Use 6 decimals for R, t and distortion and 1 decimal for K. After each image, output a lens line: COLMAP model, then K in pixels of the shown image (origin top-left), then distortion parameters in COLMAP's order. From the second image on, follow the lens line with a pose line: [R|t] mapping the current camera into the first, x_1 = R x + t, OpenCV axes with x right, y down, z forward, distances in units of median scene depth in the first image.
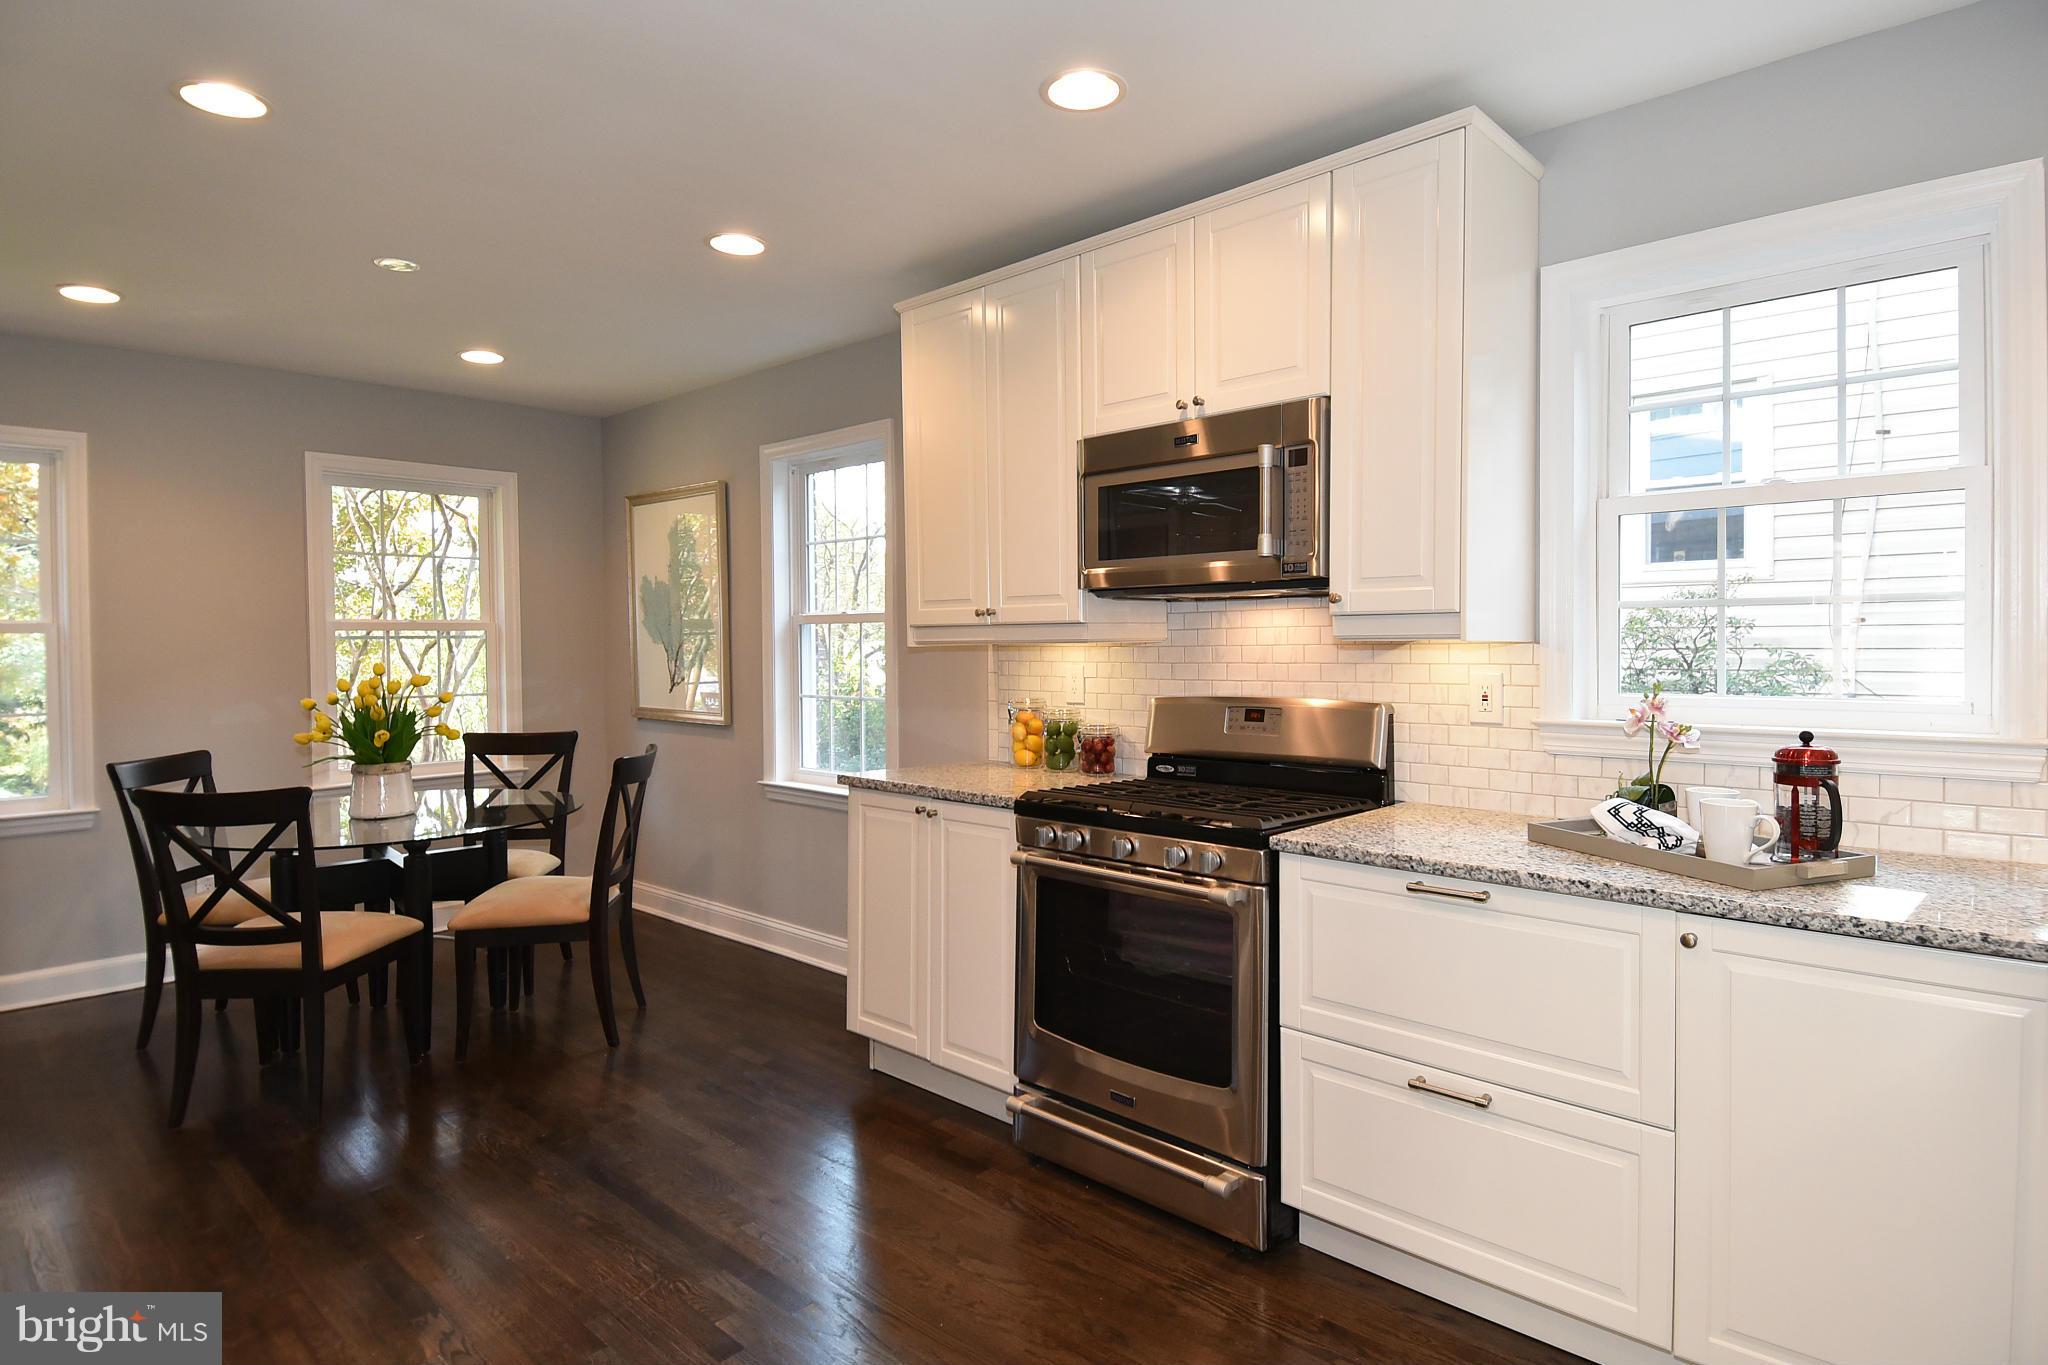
lens RADIAL K [[1071.1, 0, 1041.2], [0, 1071.1, 639.7], [0, 0, 1]] dist [0.044713, -0.057570]
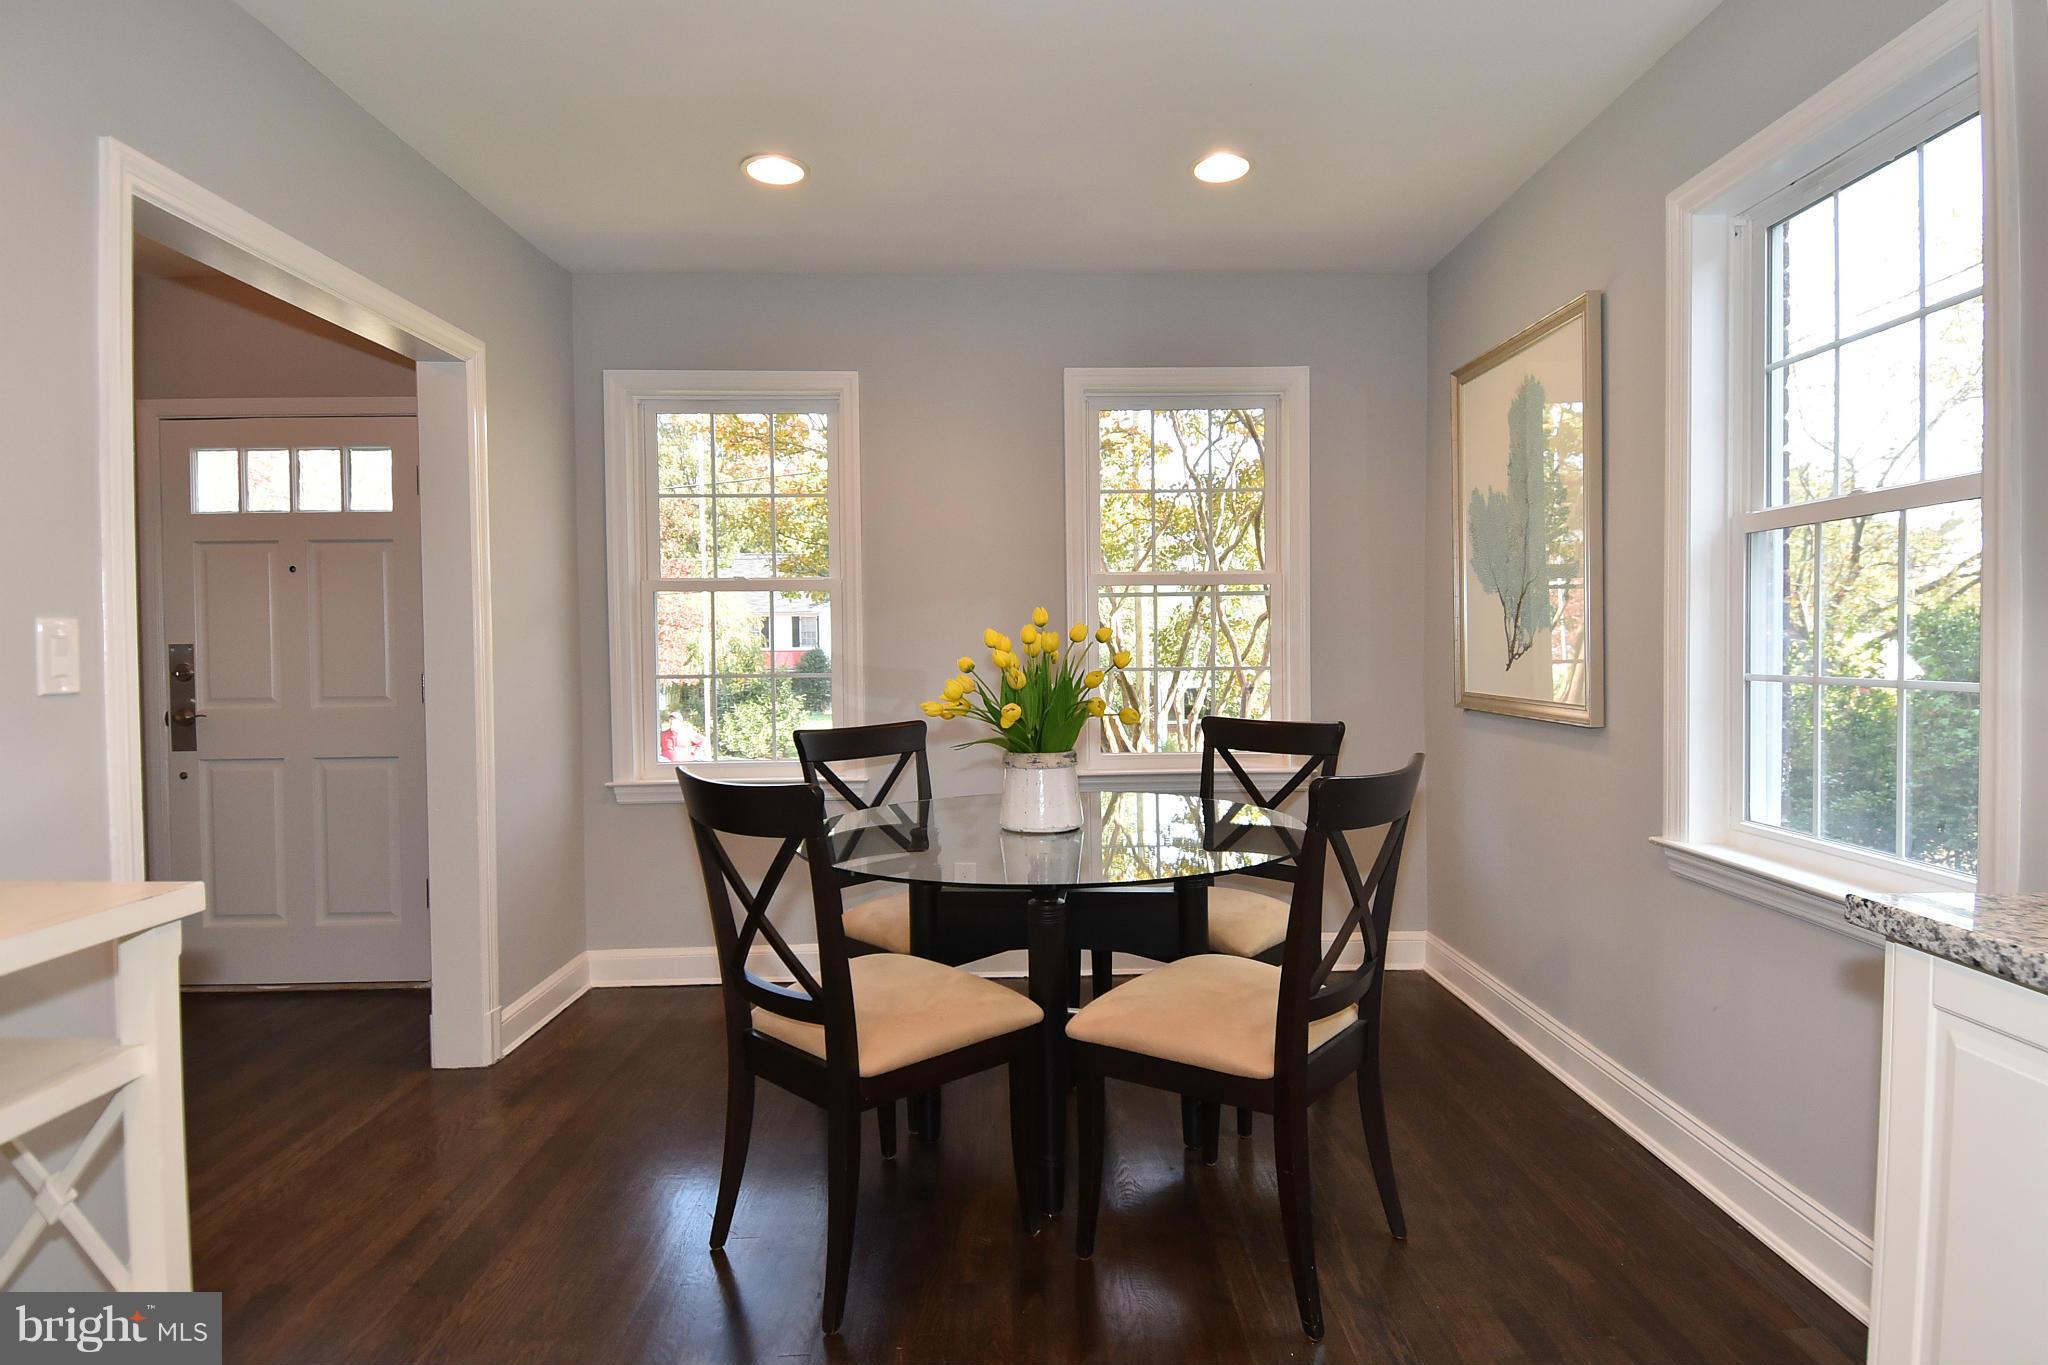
lens RADIAL K [[1100.8, 0, 1062.6], [0, 1100.8, 670.0], [0, 0, 1]] dist [0.046721, -0.056759]
pose [[0.706231, 0.018902, -0.707729, -0.102248], [0.002929, 0.999557, 0.029619, 0.040422], [0.707975, -0.022991, 0.705863, 0.505090]]
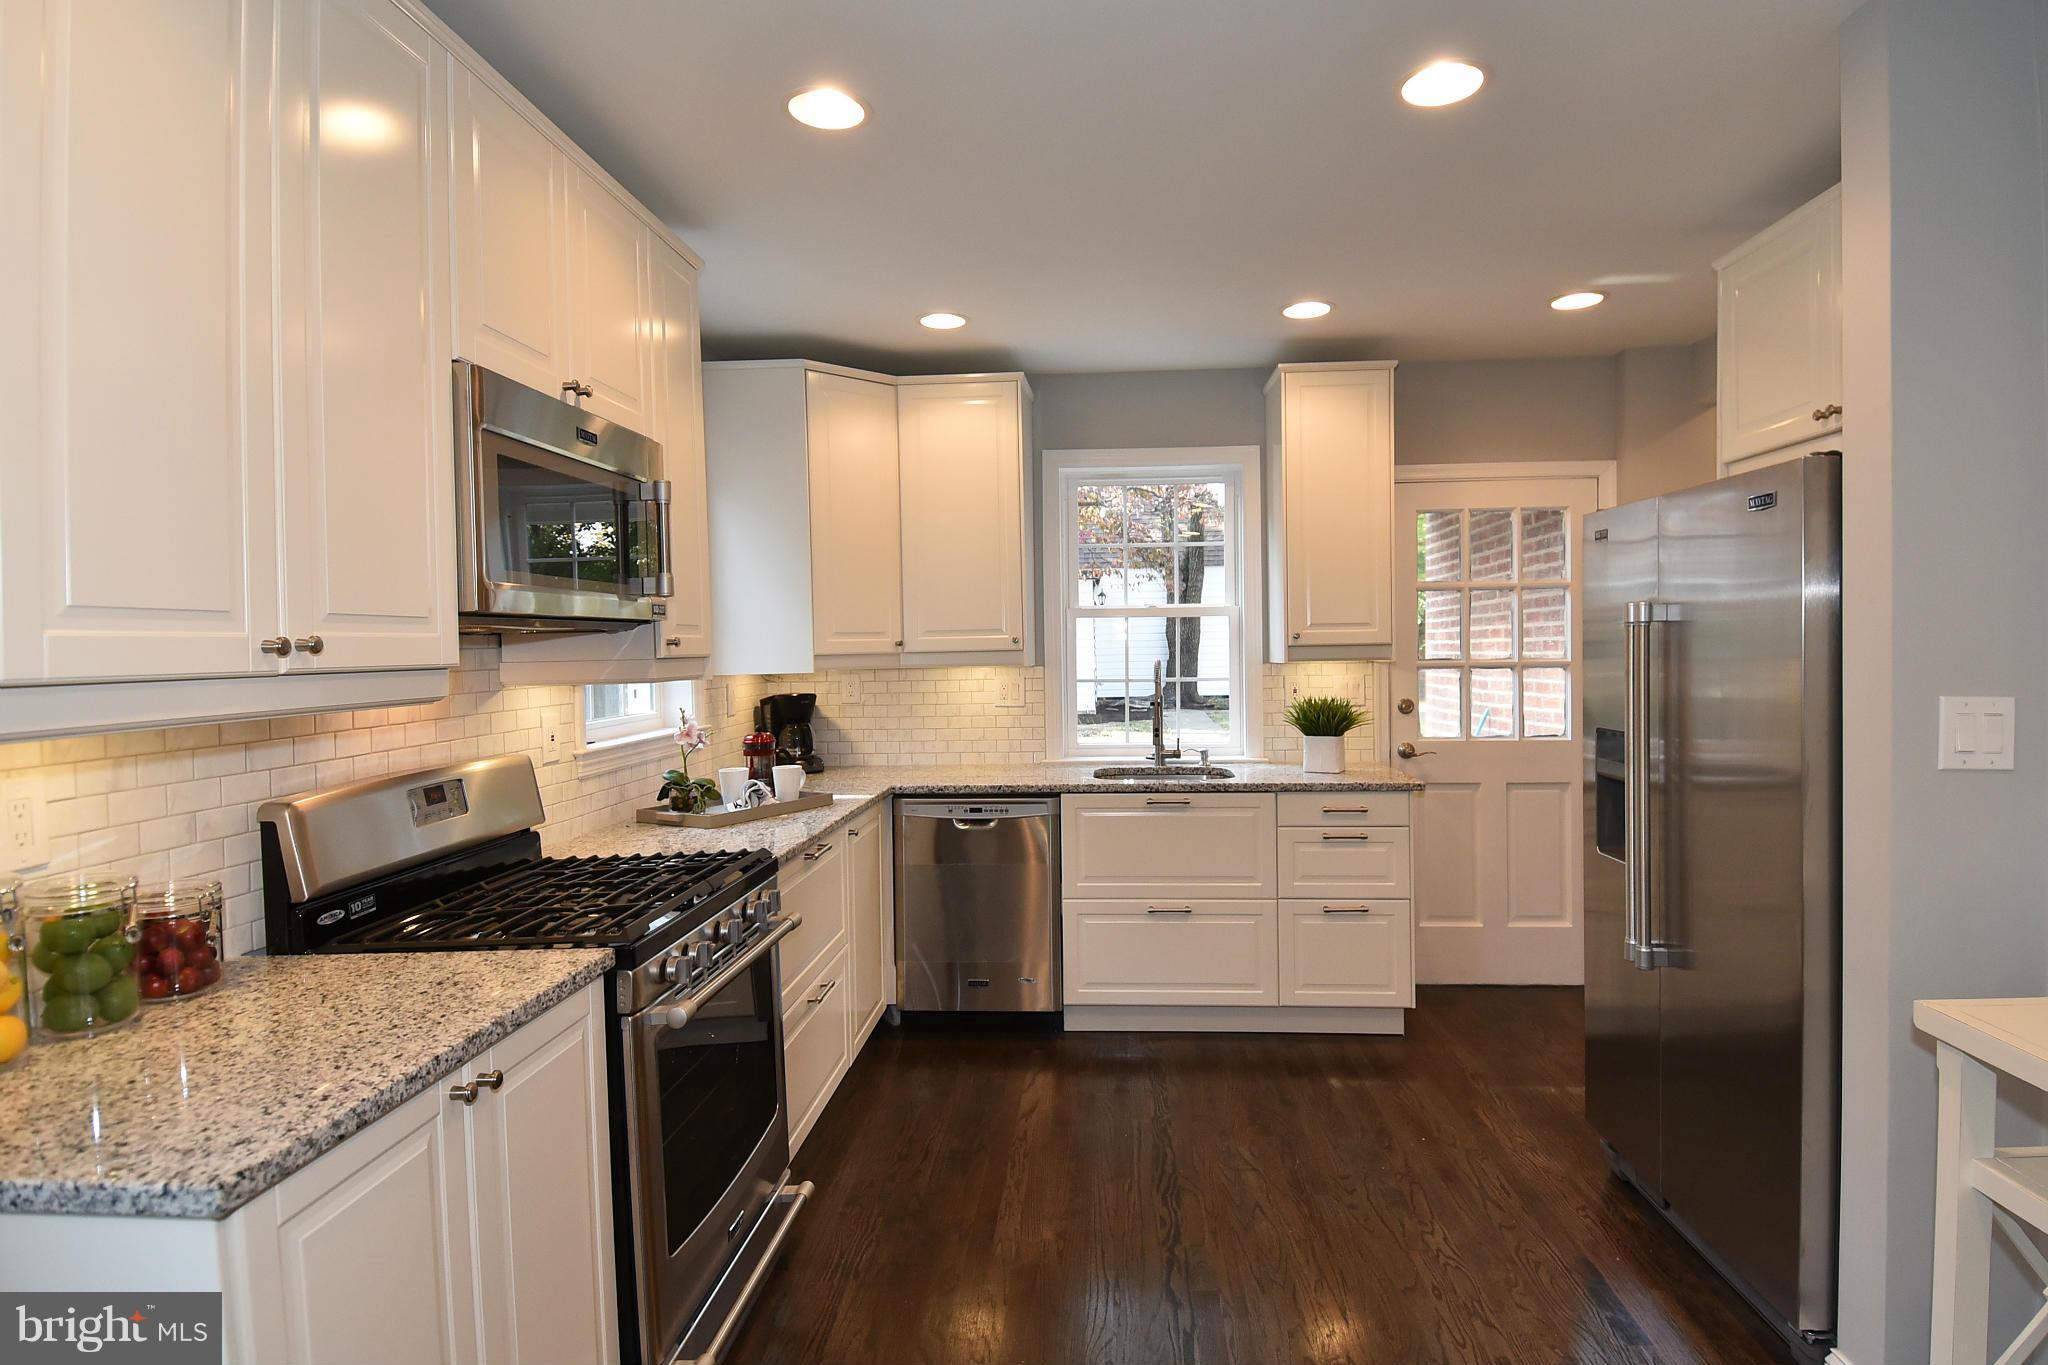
lens RADIAL K [[1071.1, 0, 1041.2], [0, 1071.1, 639.7], [0, 0, 1]] dist [0.044713, -0.057570]
pose [[-0.628414, 0.023943, 0.777511, -0.470152], [0.024508, 0.999639, -0.010974, -0.012671], [-0.777493, 0.012159, -0.628774, 0.843199]]
